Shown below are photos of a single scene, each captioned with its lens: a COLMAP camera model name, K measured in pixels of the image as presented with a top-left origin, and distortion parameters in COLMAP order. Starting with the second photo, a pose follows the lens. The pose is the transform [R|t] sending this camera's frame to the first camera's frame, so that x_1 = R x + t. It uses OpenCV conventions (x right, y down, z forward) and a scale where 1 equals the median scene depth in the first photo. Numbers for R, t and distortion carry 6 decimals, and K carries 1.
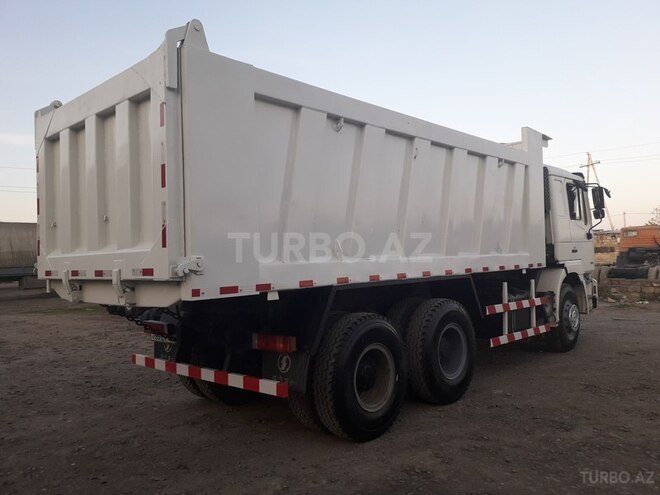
lens RADIAL K [[529.6, 0, 330.0], [0, 529.6, 247.5], [0, 0, 1]] dist [0.087548, -0.002197]
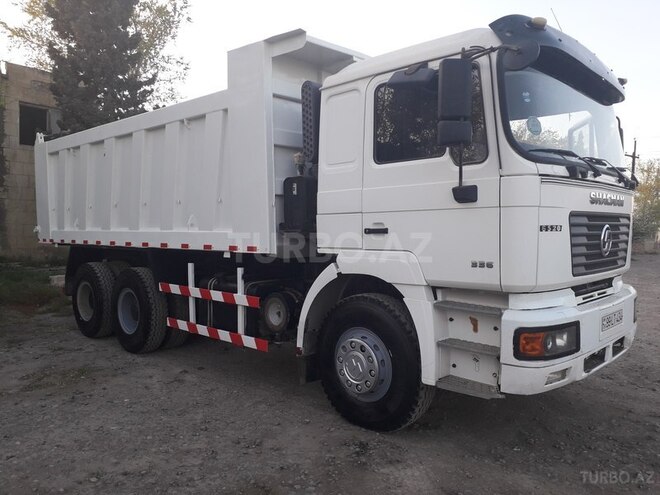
lens RADIAL K [[529.6, 0, 330.0], [0, 529.6, 247.5], [0, 0, 1]] dist [0.087548, -0.002197]
pose [[-0.014904, 0.074423, -0.997115, 1.319511], [0.024246, 0.996960, 0.074049, -0.021019], [0.999595, -0.023072, -0.016663, 1.385199]]
